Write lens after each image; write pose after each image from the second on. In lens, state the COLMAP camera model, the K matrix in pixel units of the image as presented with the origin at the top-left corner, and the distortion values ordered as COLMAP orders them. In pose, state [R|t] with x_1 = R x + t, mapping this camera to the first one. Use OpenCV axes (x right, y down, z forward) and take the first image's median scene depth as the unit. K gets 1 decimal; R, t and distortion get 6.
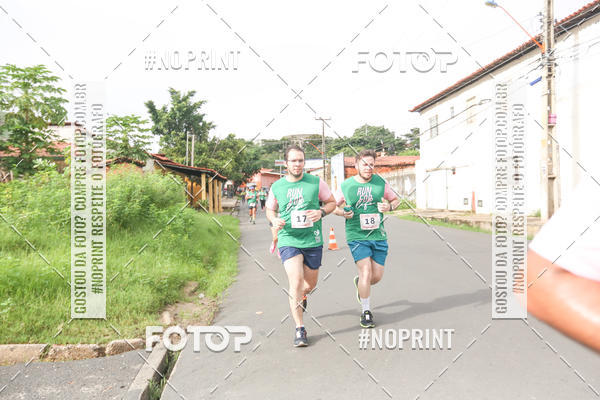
lens RADIAL K [[320.8, 0, 249.2], [0, 320.8, 194.0], [0, 0, 1]] dist [0.021915, 0.001410]
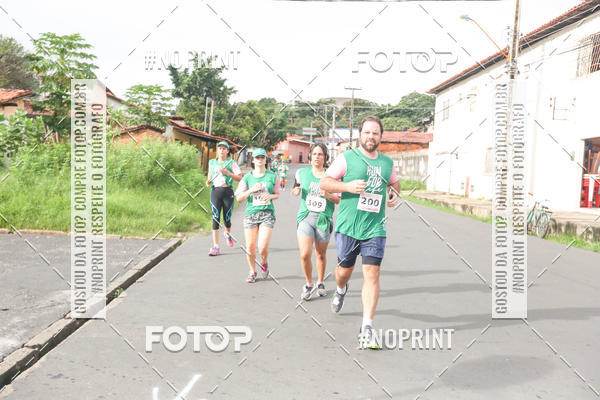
lens RADIAL K [[793.3, 0, 308.3], [0, 793.3, 177.3], [0, 0, 1]] dist [0.122101, 0.000000]
pose [[0.993559, 0.069856, -0.089217, 0.405117], [-0.066641, 0.997033, 0.038520, -0.071478], [0.091644, -0.032327, 0.995267, -1.629634]]
